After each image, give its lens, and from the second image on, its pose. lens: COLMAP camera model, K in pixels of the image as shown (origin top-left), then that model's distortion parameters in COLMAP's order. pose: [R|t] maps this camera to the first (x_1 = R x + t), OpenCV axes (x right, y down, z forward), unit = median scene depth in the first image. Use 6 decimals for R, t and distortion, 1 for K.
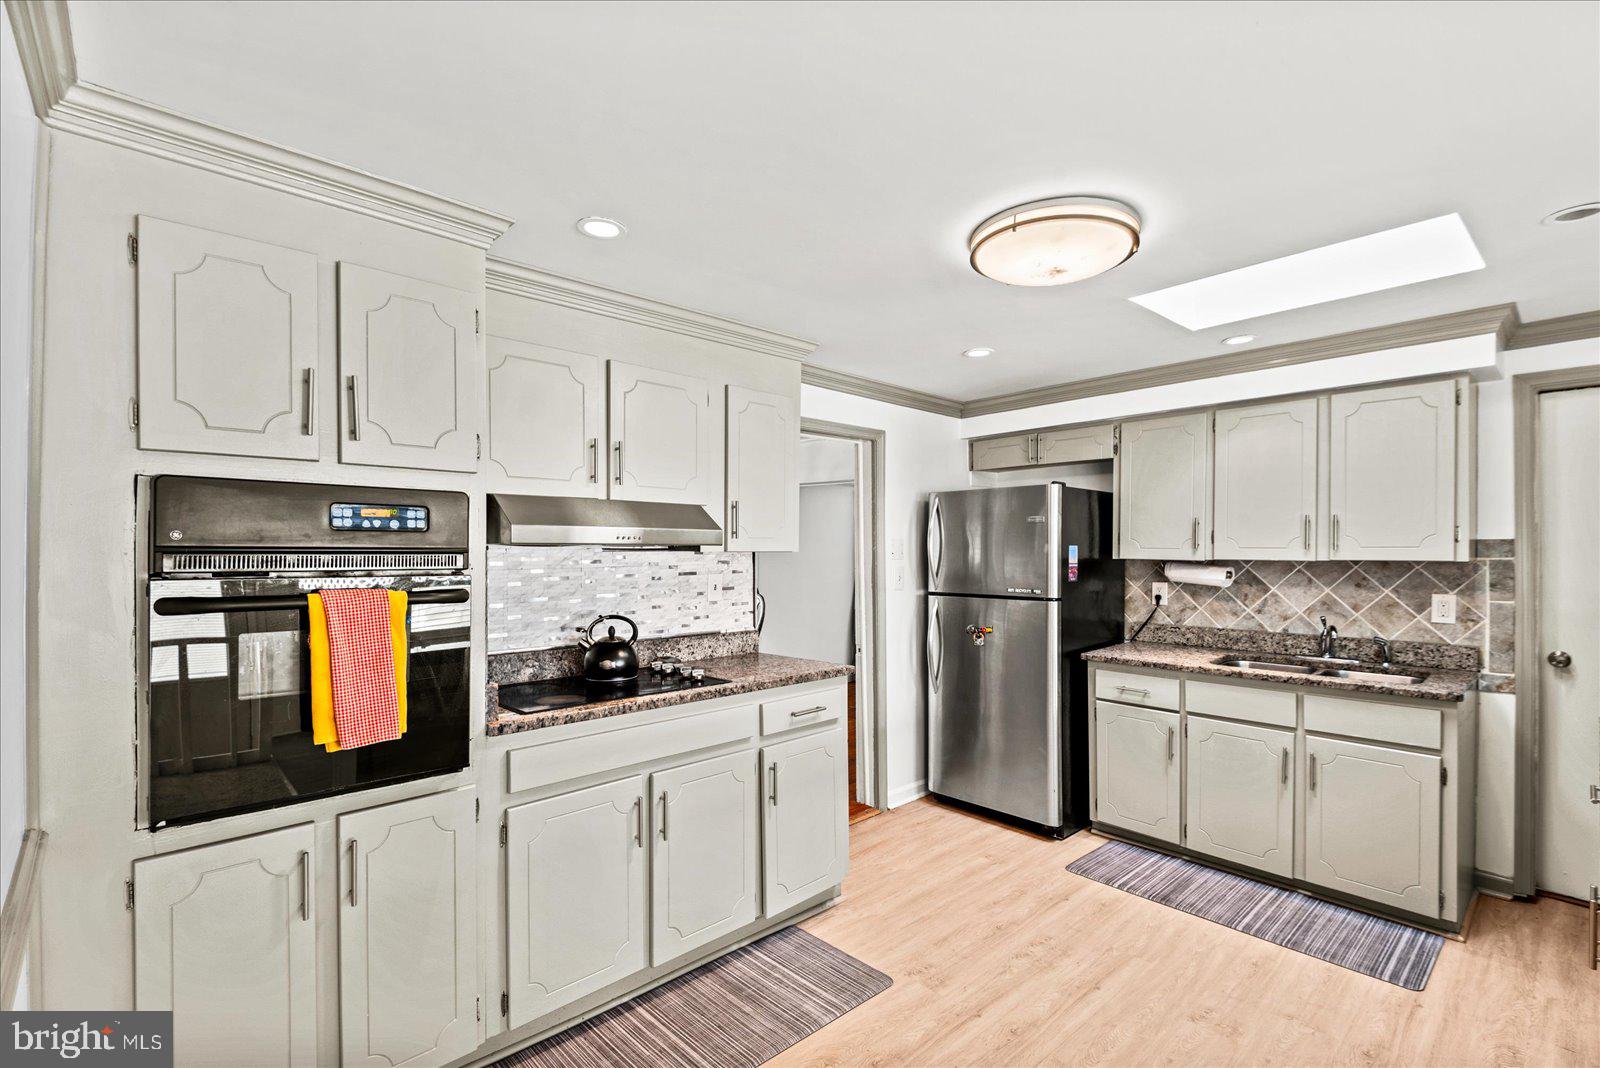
lens RADIAL K [[716.1, 0, 802.3], [0, 716.1, 550.7], [0, 0, 1]] dist [0.008531, -0.006102]
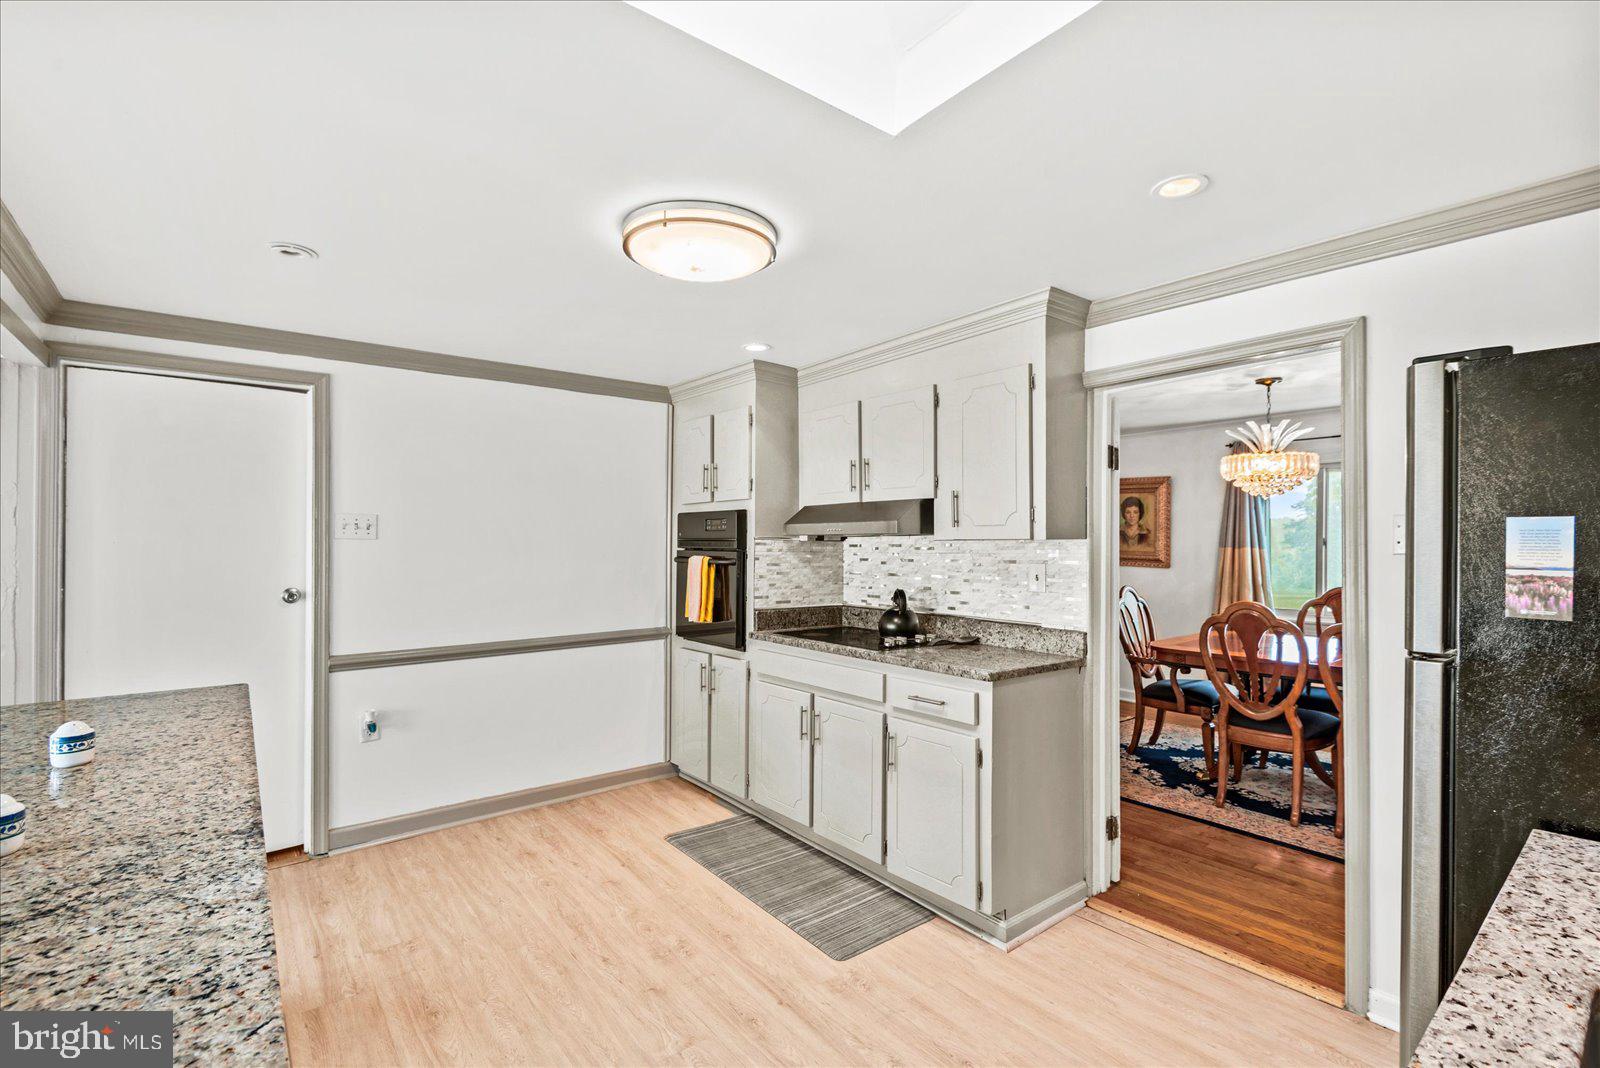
lens RADIAL K [[716.1, 0, 795.7], [0, 716.1, 535.7], [0, 0, 1]] dist [0.008531, -0.006102]
pose [[-0.075691, -0.011351, -0.997067, 1.009435], [-0.002915, 0.999933, -0.011162, 0.007872], [0.997127, 0.002062, -0.075719, 0.887439]]
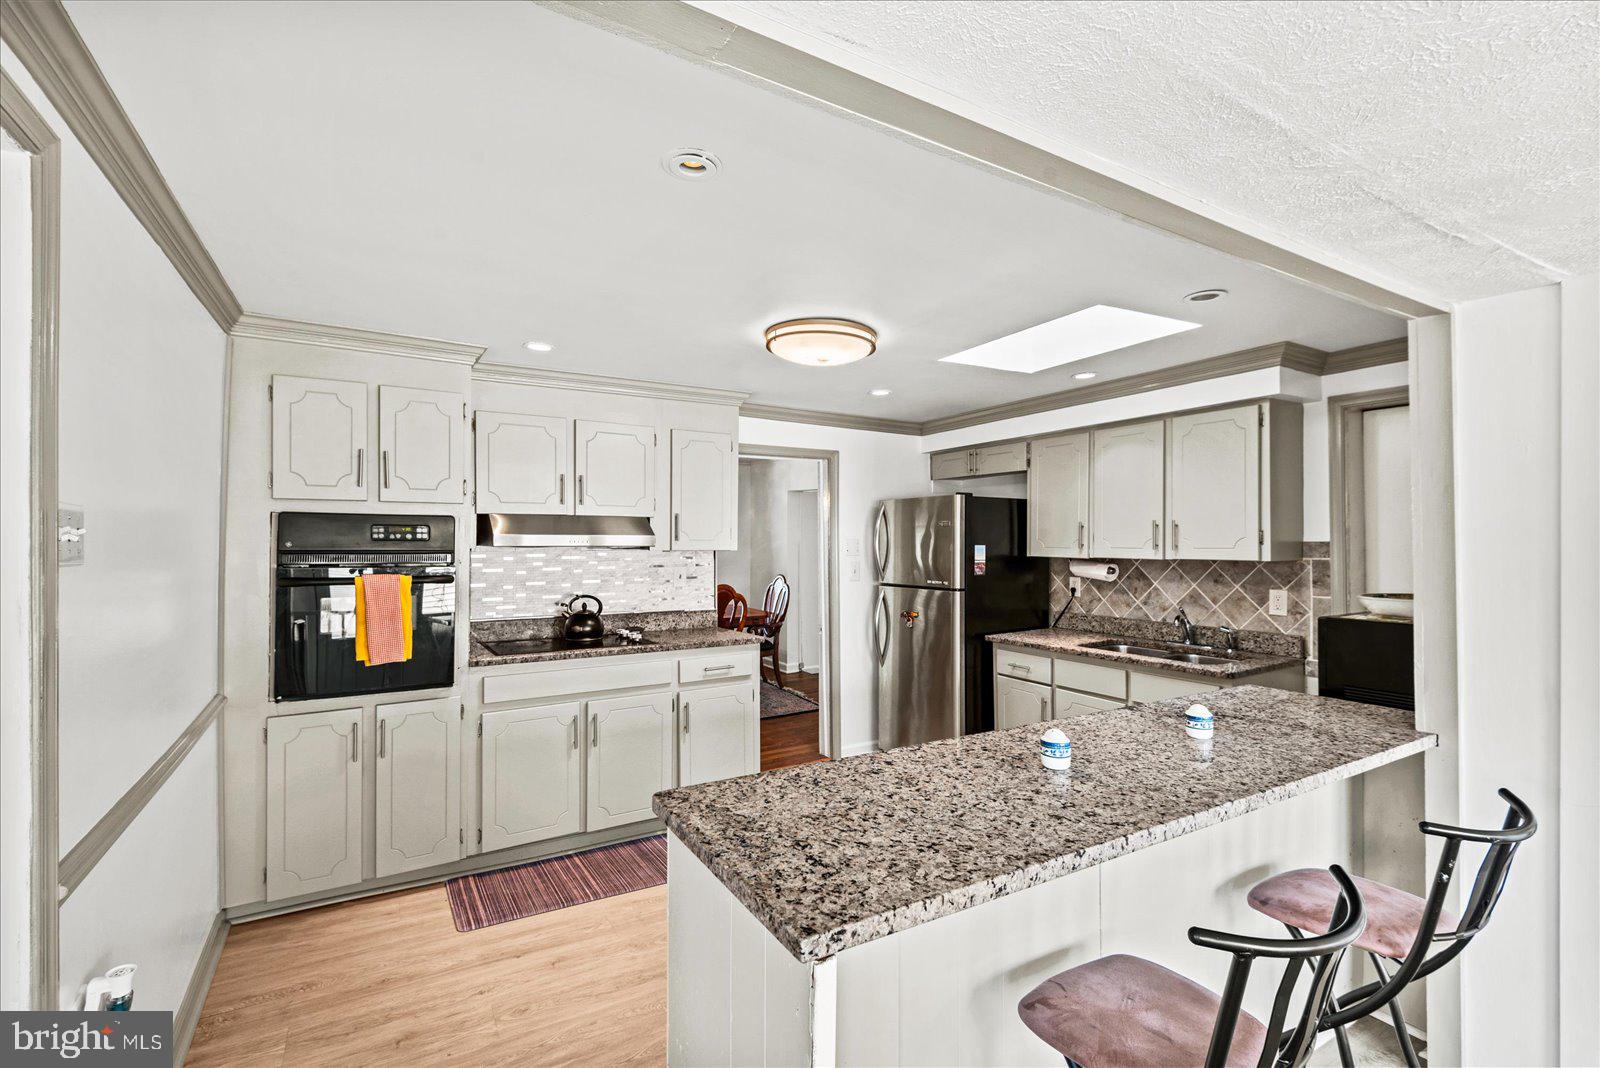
lens RADIAL K [[716.1, 0, 807.0], [0, 716.1, 535.3], [0, 0, 1]] dist [0.008531, -0.006102]
pose [[0.979579, -0.000662, -0.201058, 0.443361], [-0.001250, 0.999955, -0.009382, -0.015727], [0.201055, 0.009442, 0.979534, -0.301013]]
